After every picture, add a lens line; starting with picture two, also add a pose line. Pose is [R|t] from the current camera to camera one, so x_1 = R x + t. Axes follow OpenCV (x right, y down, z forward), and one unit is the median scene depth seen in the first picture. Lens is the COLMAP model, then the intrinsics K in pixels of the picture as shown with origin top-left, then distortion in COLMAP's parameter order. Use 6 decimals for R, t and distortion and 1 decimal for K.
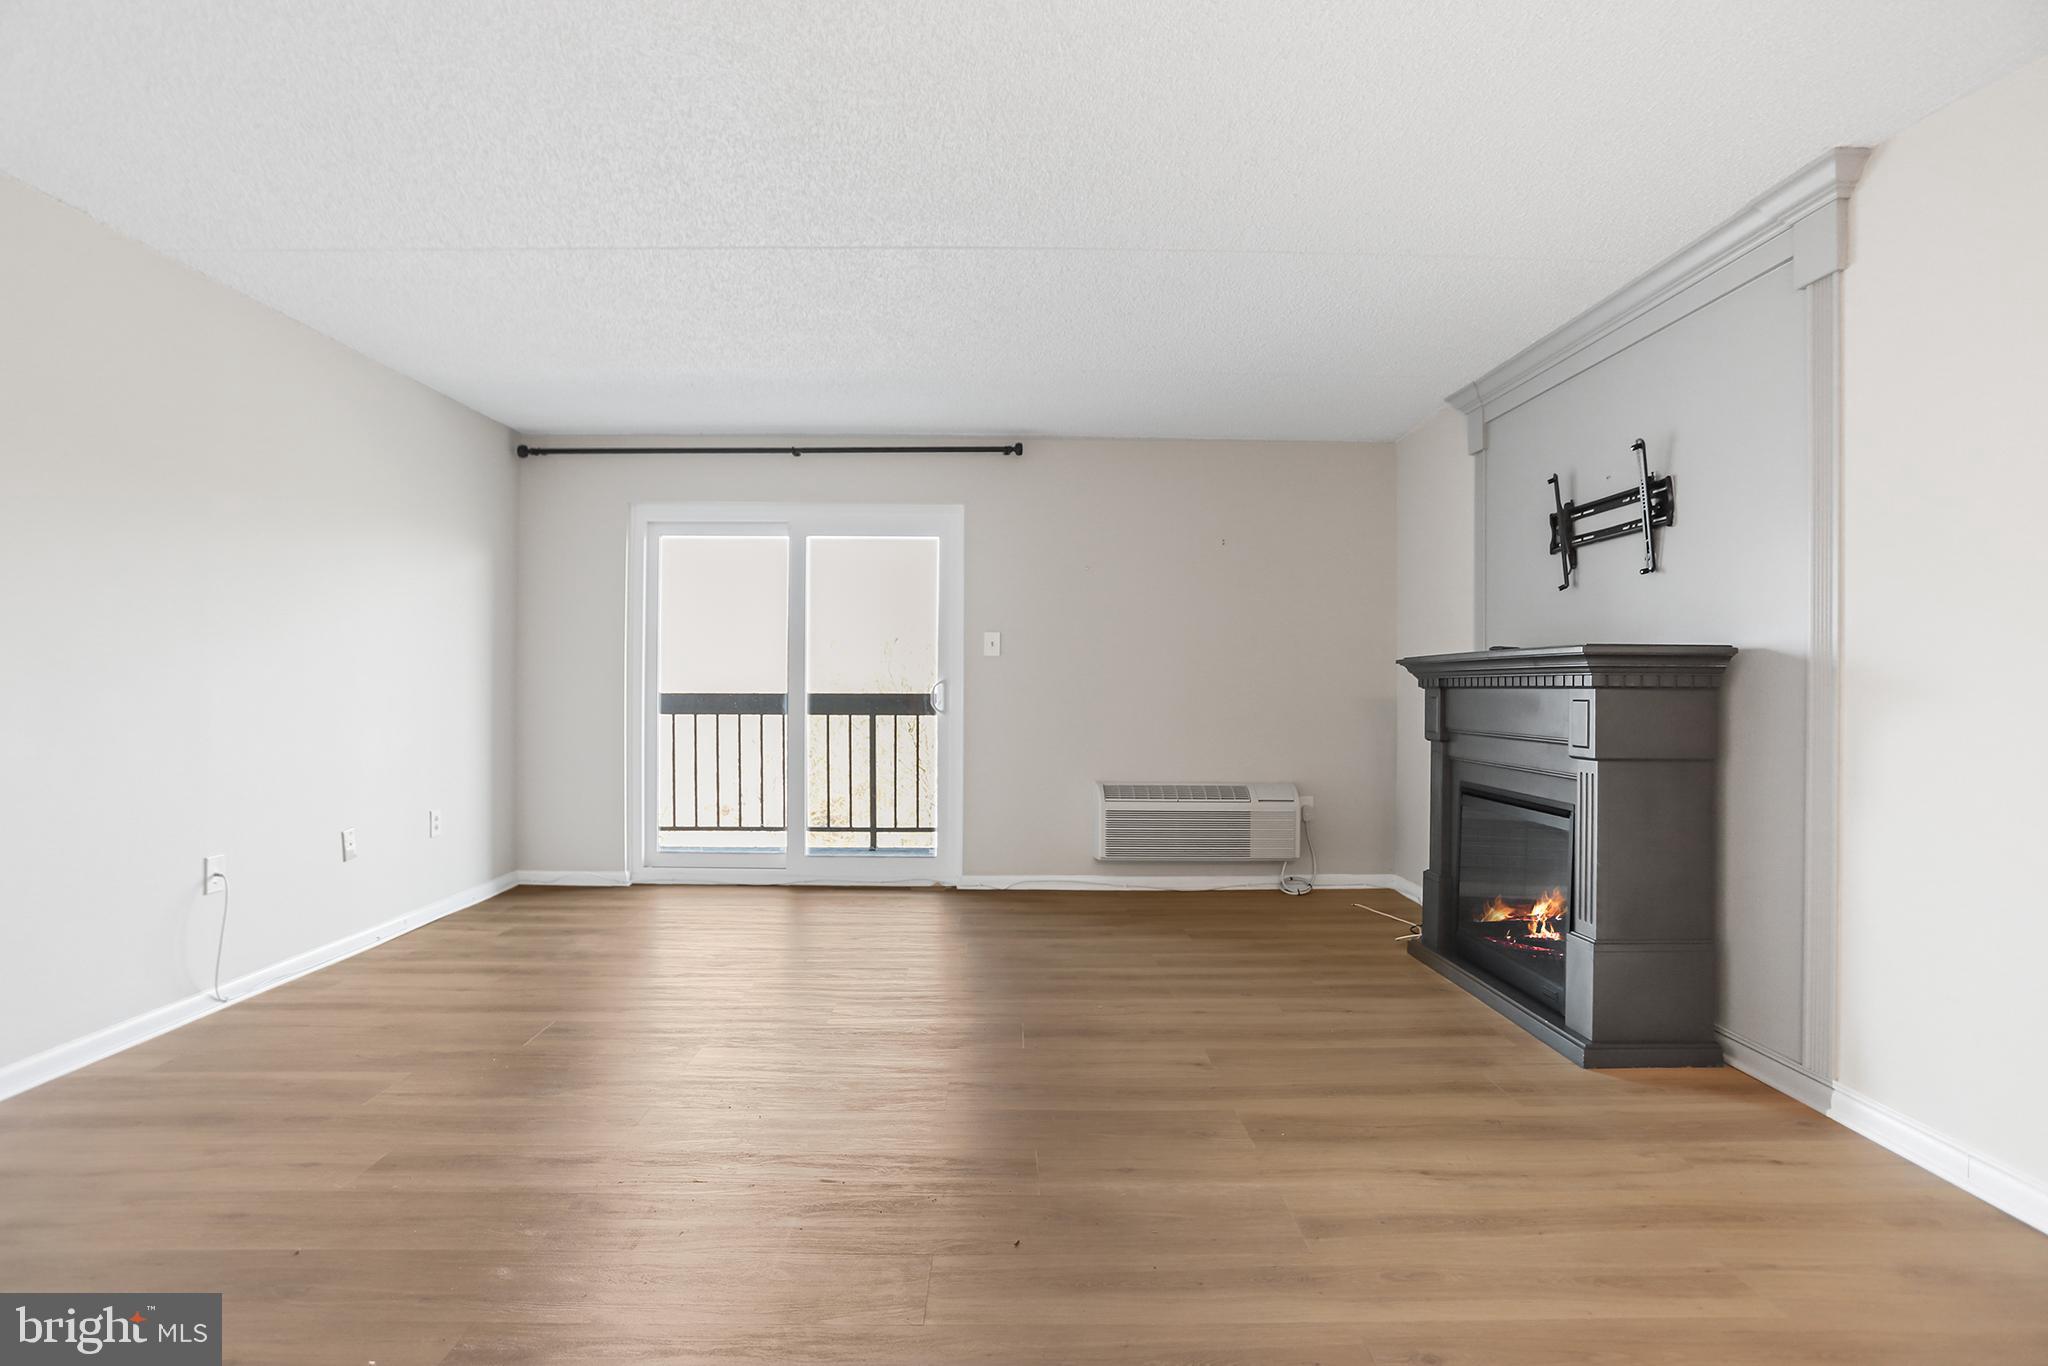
lens RADIAL K [[1023.3, 0, 1024.0], [0, 1023.3, 683.0], [0, 0, 1]] dist [-0.050343, 0.032592]
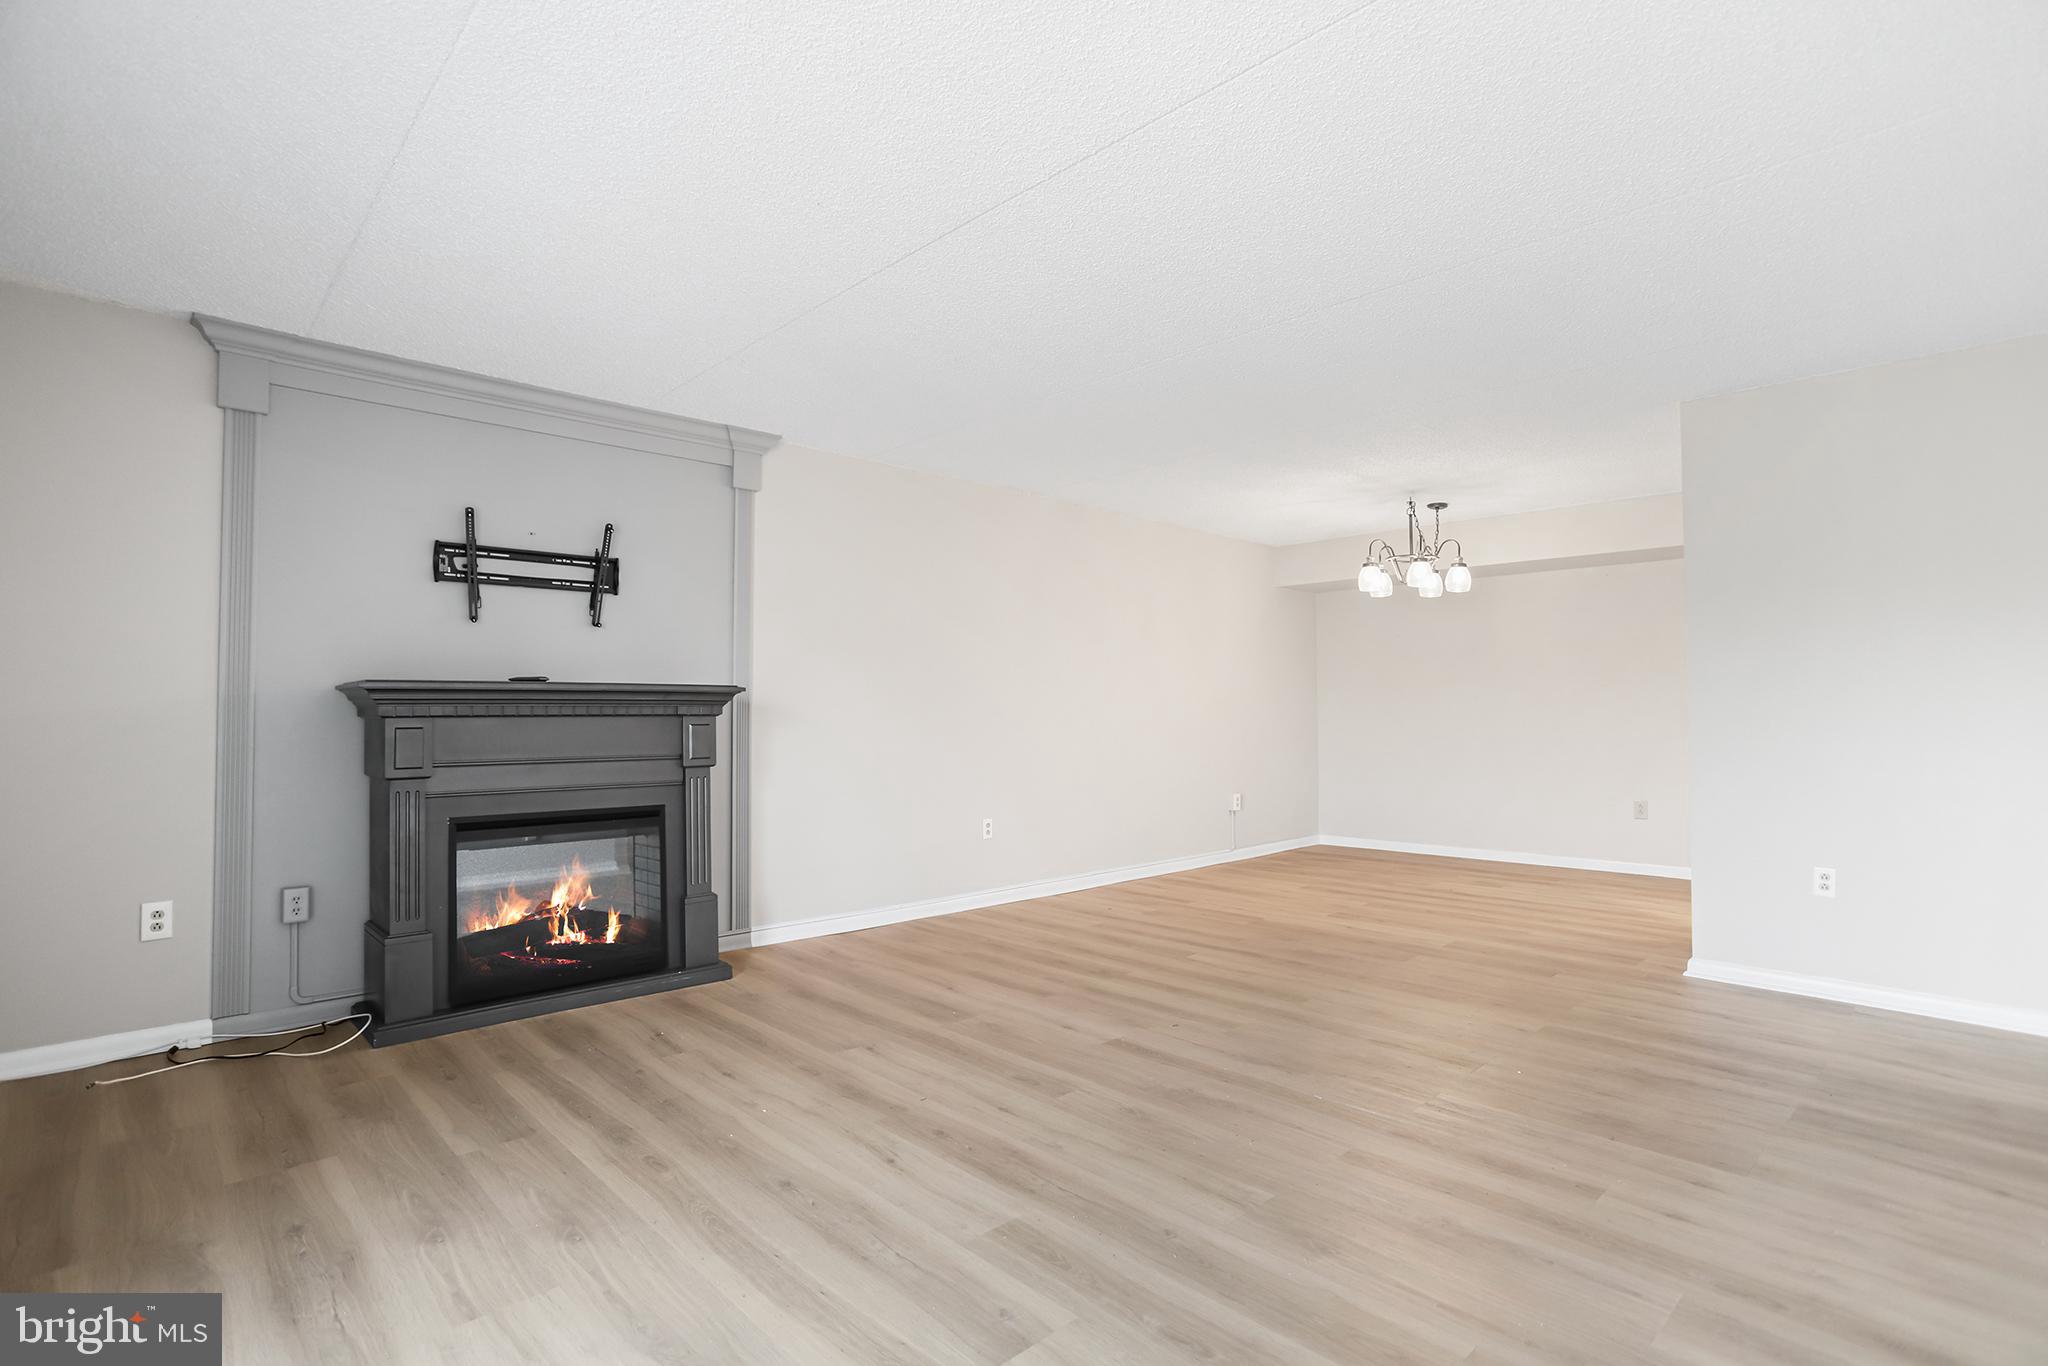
lens RADIAL K [[1023.3, 0, 1024.0], [0, 1023.3, 683.0], [0, 0, 1]] dist [-0.050343, 0.032592]
pose [[-0.685856, 0.022038, 0.727404, -0.439876], [-0.000926, 0.999514, -0.031155, 0.001815], [-0.727737, -0.022041, -0.685502, 0.938504]]
